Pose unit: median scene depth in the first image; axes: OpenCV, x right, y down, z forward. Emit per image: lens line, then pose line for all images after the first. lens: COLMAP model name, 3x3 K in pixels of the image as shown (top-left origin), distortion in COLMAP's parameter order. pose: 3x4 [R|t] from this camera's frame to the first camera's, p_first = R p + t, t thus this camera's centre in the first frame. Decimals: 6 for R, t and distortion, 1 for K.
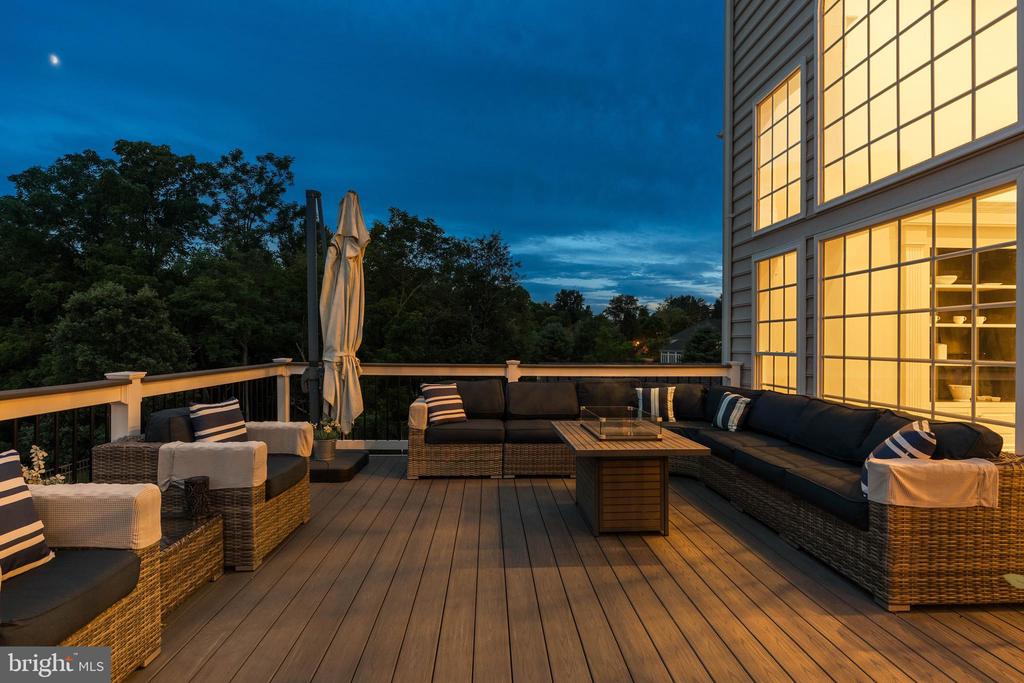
lens RADIAL K [[537.8, 0, 512.0], [0, 537.8, 341.5], [0, 0, 1]] dist [-0.004711, 0.000085]
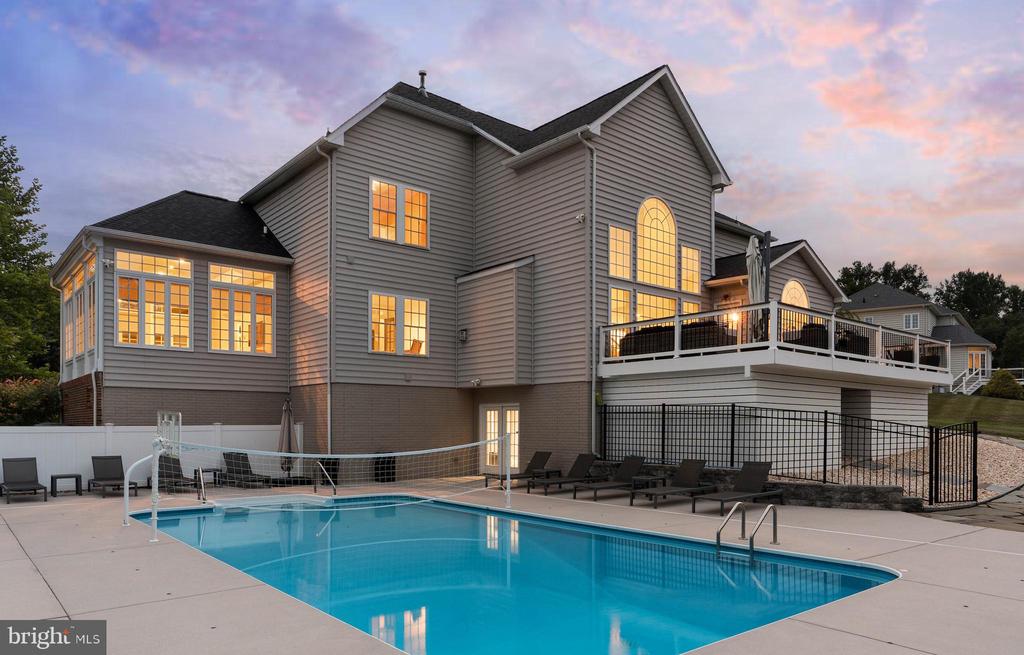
lens RADIAL K [[678.4, 0, 513.6], [0, 678.4, 427.6], [0, 0, 1]] dist [-0.004369, -0.000251]
pose [[-0.606053, -0.007173, 0.795392, -2.013480], [-0.005226, 0.999974, 0.005036, 0.552176], [-0.795407, -0.001104, -0.606074, 3.663577]]
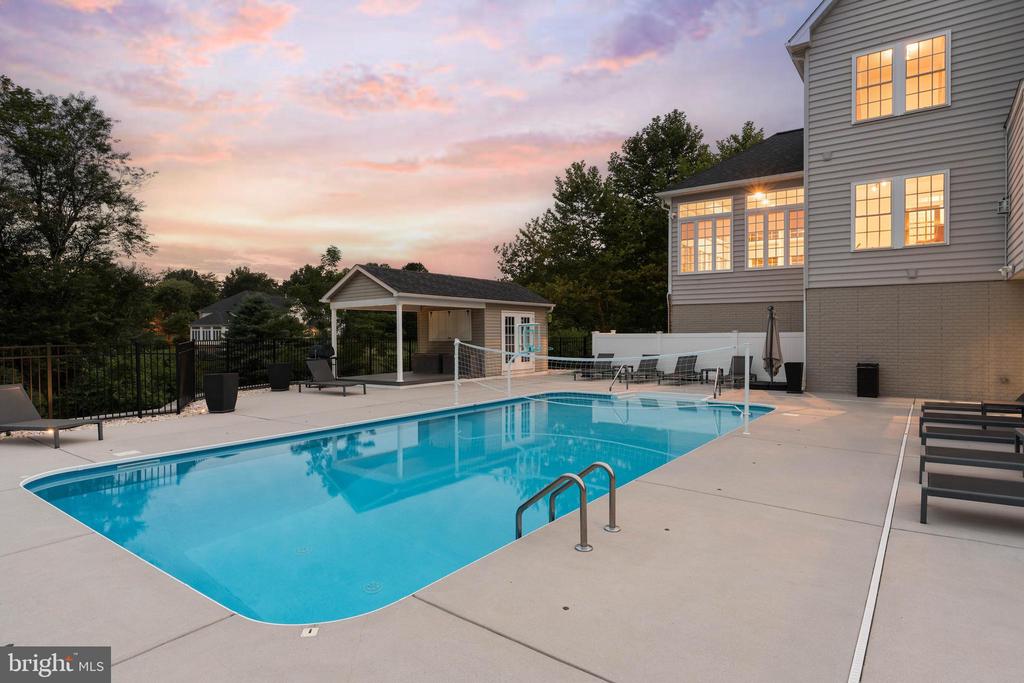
lens RADIAL K [[537.8, 0, 512.0], [0, 537.8, 341.5], [0, 0, 1]] dist [-0.004711, 0.000085]
pose [[0.614746, -0.016288, 0.788557, -1.692624], [0.000626, 0.999797, 0.020163, 0.553862], [-0.788725, -0.011902, 0.614631, 1.644516]]
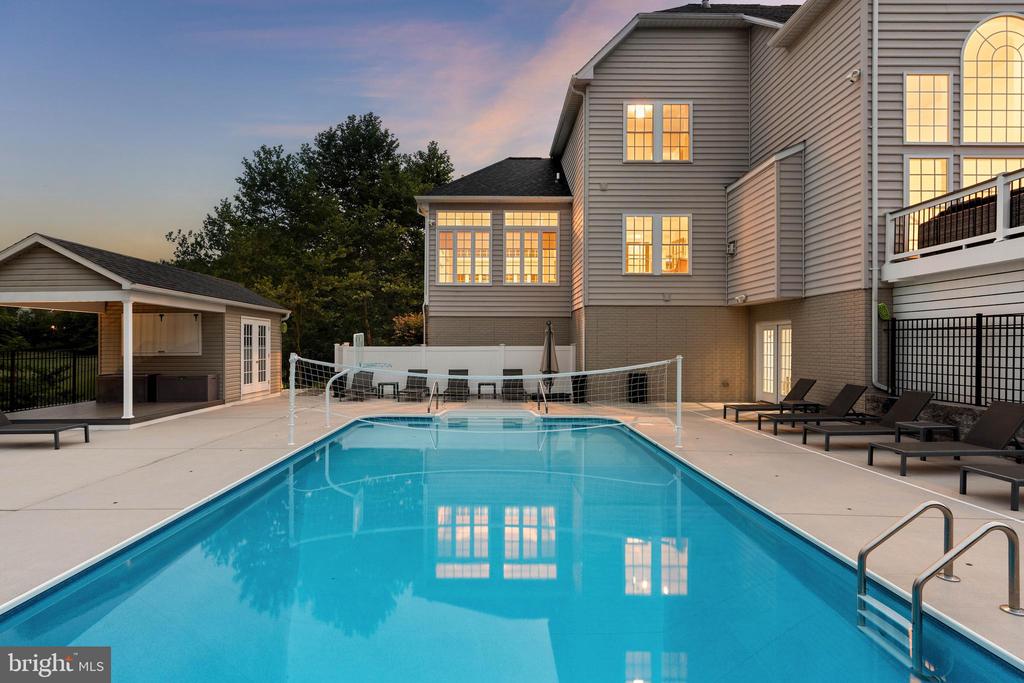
lens RADIAL K [[559.3, 0, 480.2], [0, 559.3, 344.9], [0, 0, 1]] dist [-0.005237, 0.001027]
pose [[0.050696, -0.000741, 0.998714, -1.711345], [-0.006656, 0.999977, 0.001080, 0.556982], [-0.998692, -0.006702, 0.050690, 2.631780]]
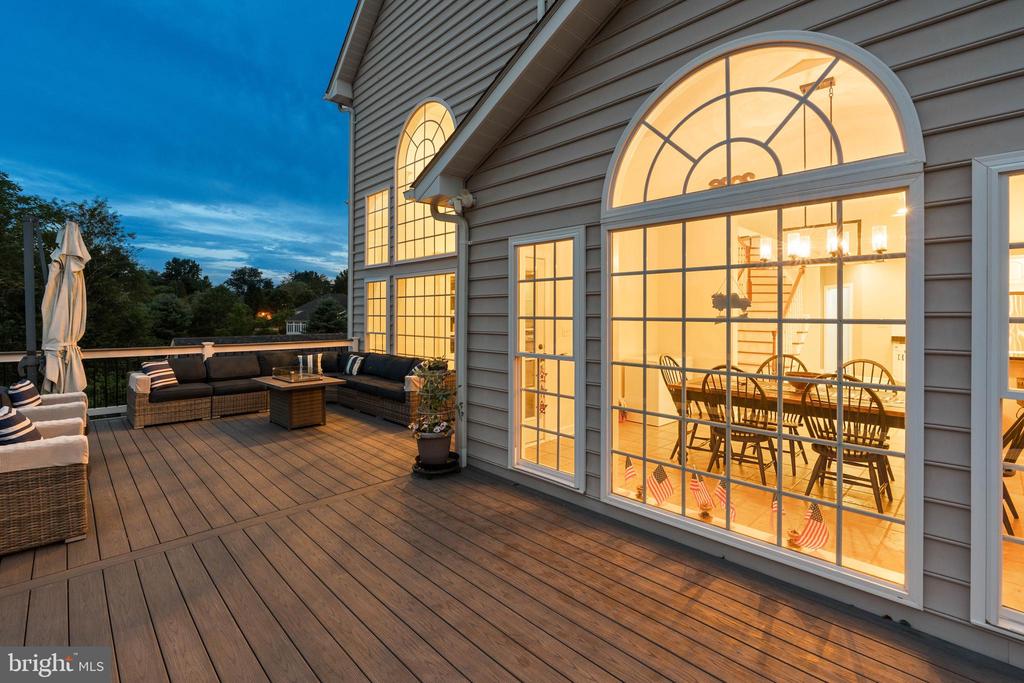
lens RADIAL K [[468.3, 0, 515.1], [0, 468.3, 313.1], [0, 0, 1]] dist [0.001949, 0.000589]
pose [[0.746211, -0.002522, 0.665704, -0.255245], [0.000071, 0.999993, 0.003709, -0.056154], [-0.665709, -0.002720, 0.746206, -0.584827]]
